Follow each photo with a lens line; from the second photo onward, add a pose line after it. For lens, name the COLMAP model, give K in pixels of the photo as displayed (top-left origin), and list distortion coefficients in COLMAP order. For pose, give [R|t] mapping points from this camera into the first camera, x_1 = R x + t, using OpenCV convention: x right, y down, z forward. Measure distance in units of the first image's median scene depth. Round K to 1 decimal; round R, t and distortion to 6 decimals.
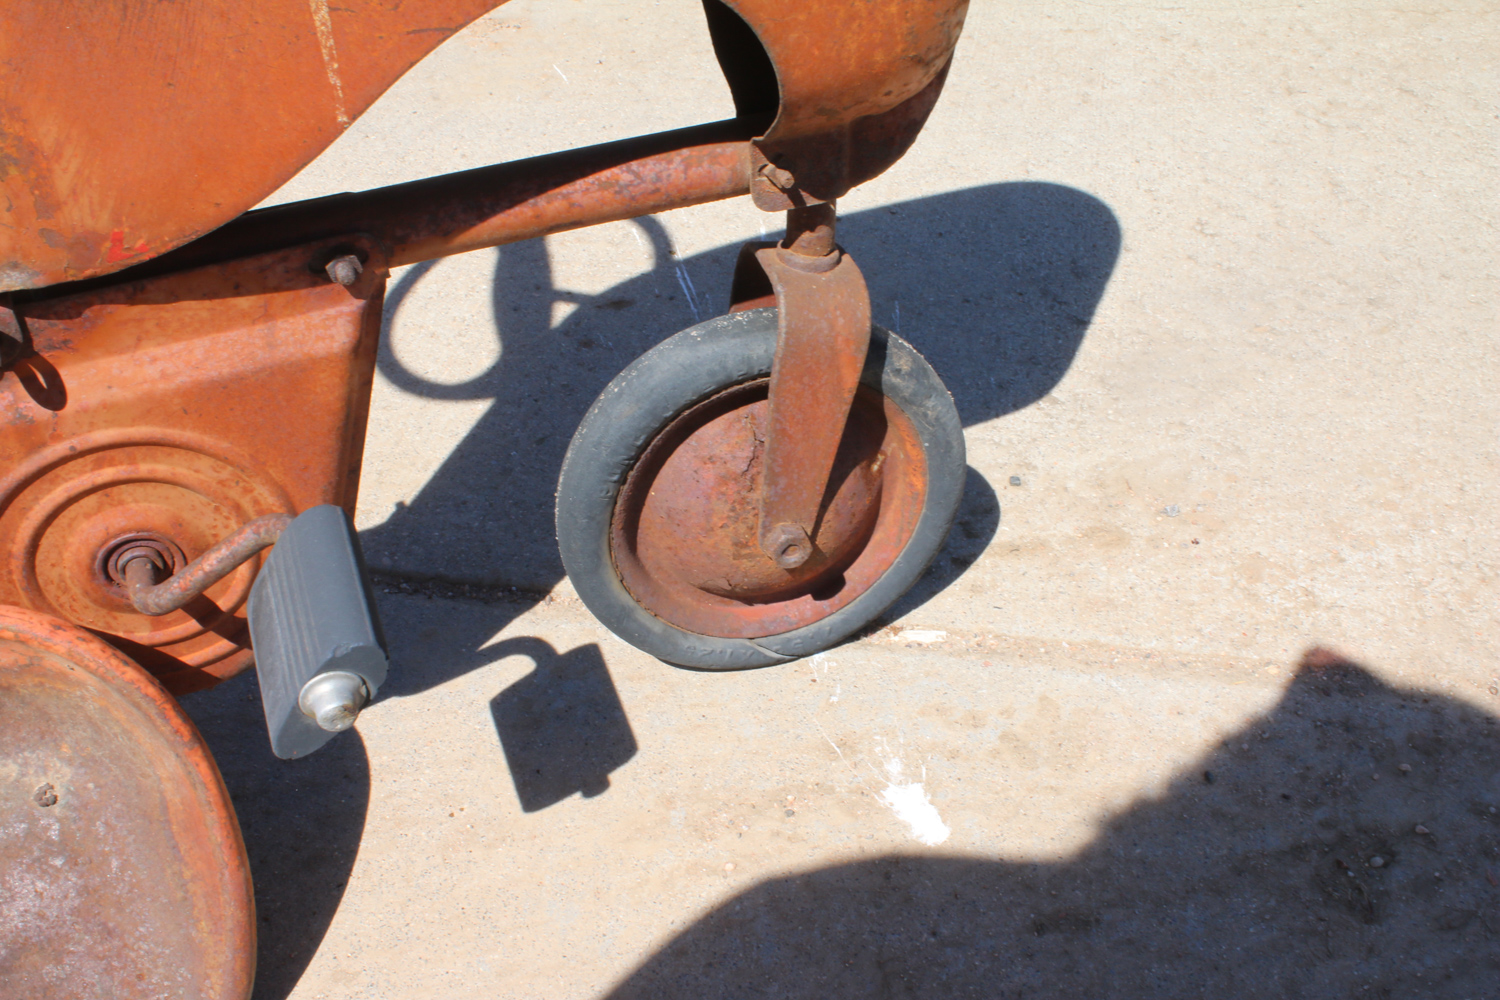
lens RADIAL K [[1612.8, 0, 750.0], [0, 1612.8, 500.0], [0, 0, 1]] dist [-0.129445, 0.136651]
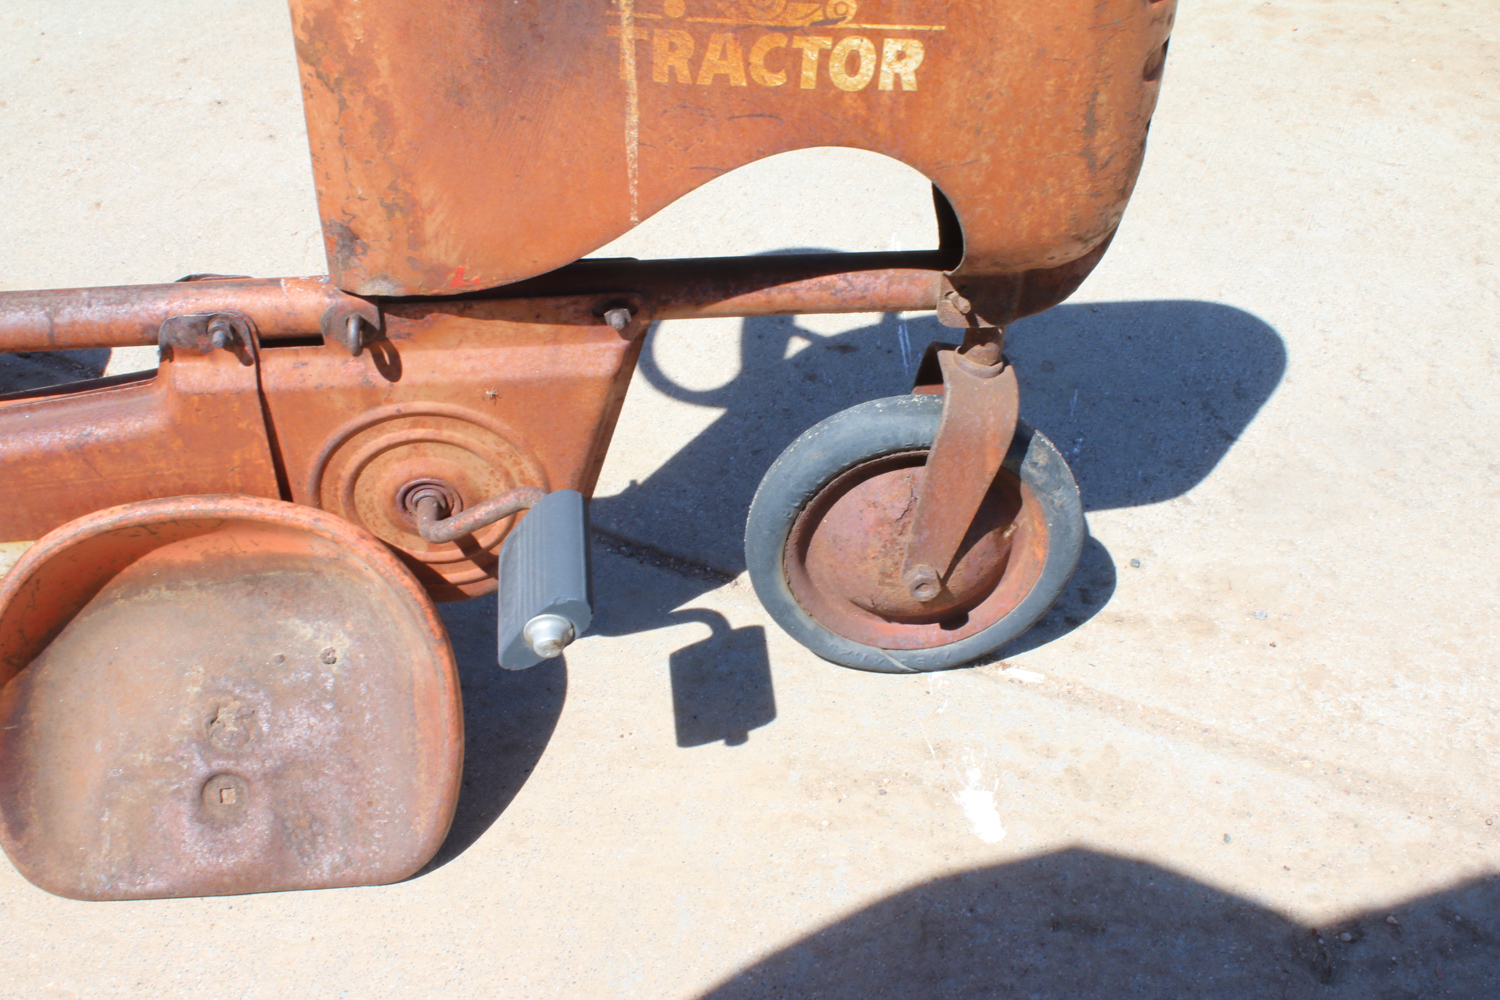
lens RADIAL K [[1572.9, 0, 751.2], [0, 1572.9, 489.3], [0, 0, 1]] dist [-0.163132, 0.183080]
pose [[0.969608, 0.194205, -0.148813, 0.066576], [-0.192932, 0.980940, 0.023085, -0.049002], [0.150460, 0.006328, 0.988596, -0.240366]]
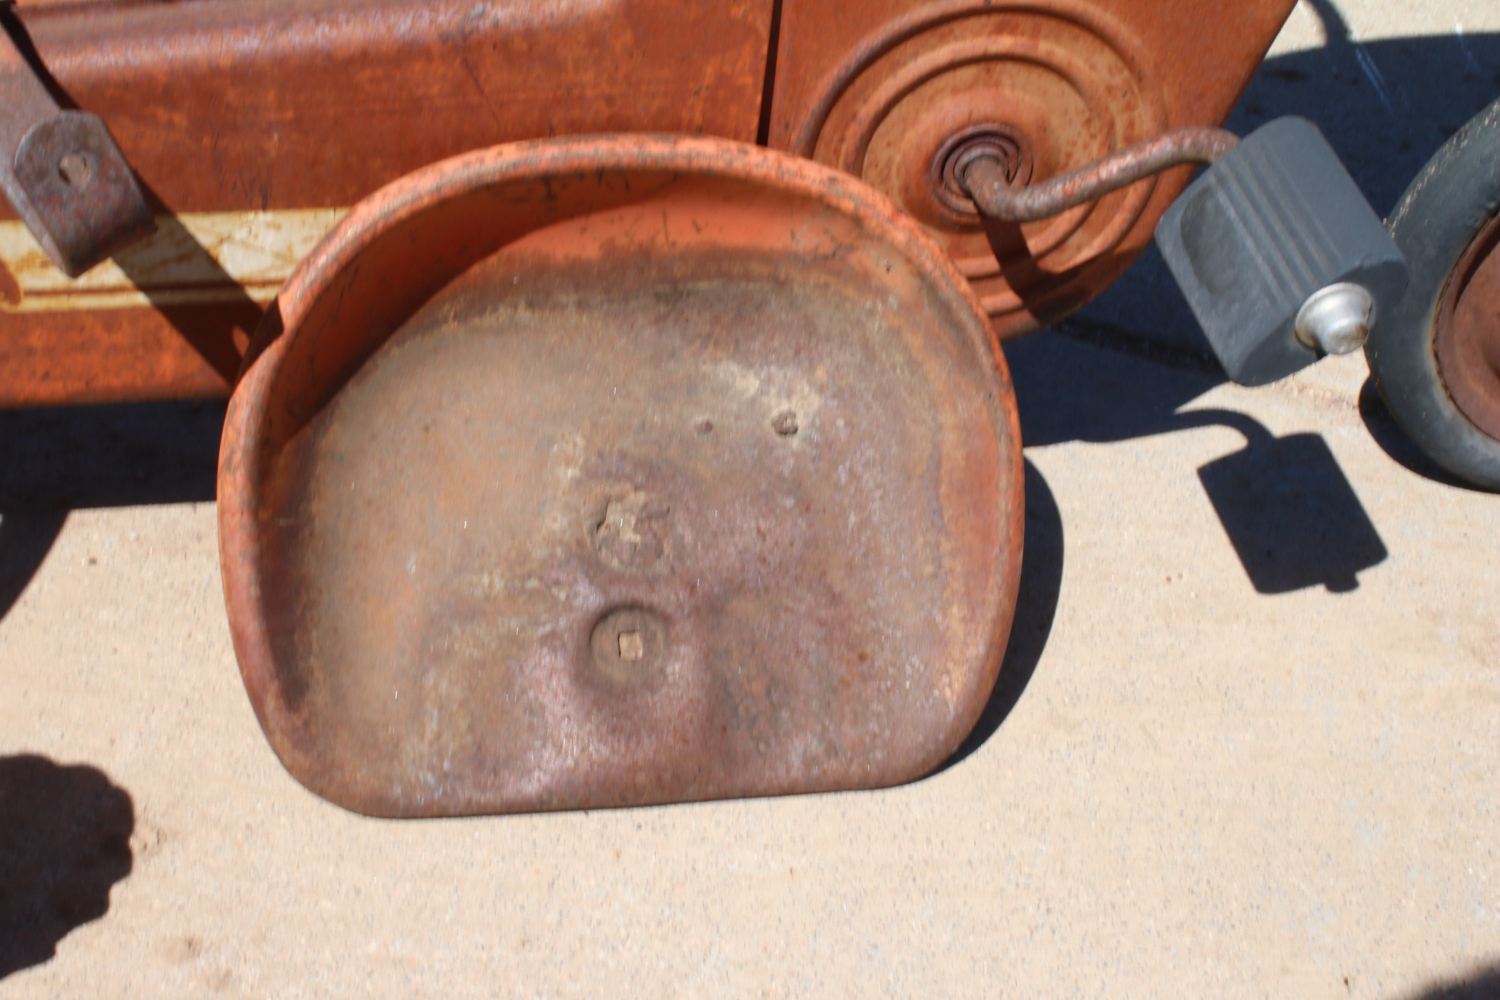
lens RADIAL K [[2191.3, 0, 704.1], [0, 2191.3, 502.6], [0, 0, 1]] dist [-0.051513, 0.018733]
pose [[0.976571, 0.205882, -0.062619, -0.395181], [-0.206516, 0.978436, -0.003758, 0.234317], [0.060495, 0.016602, 0.998030, -0.149069]]
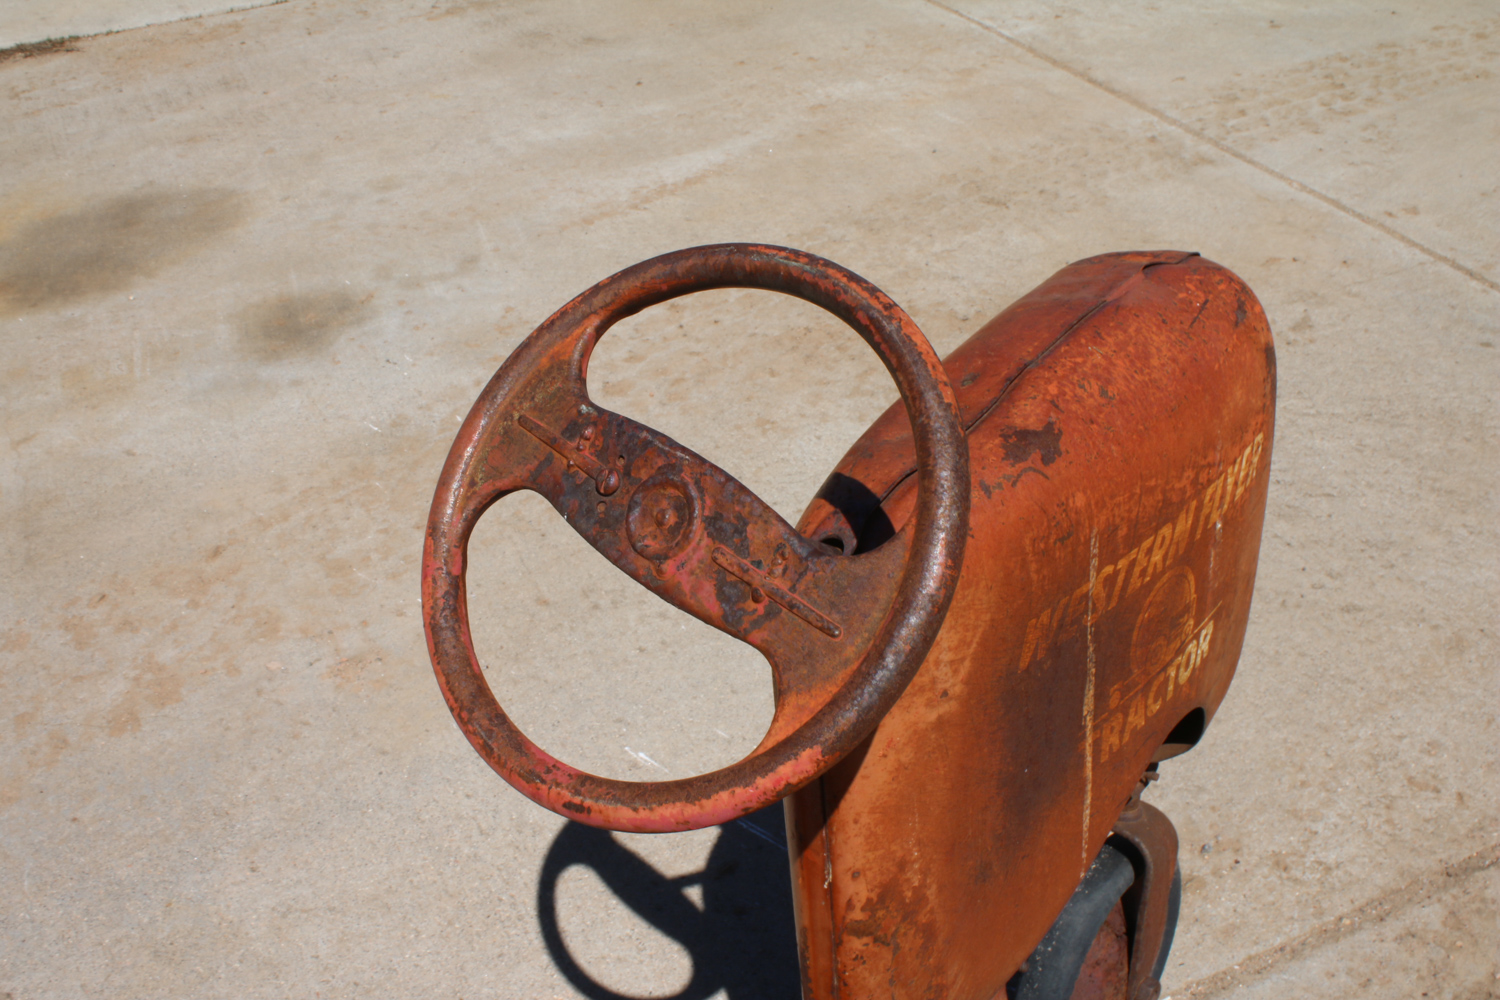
lens RADIAL K [[1612.8, 0, 750.0], [0, 1612.8, 500.0], [0, 0, 1]] dist [-0.129445, 0.136651]
pose [[0.819033, -0.309639, 0.483020, -0.891130], [0.384481, 0.921083, -0.061487, -0.467787], [-0.425863, 0.236072, 0.873448, -0.219236]]
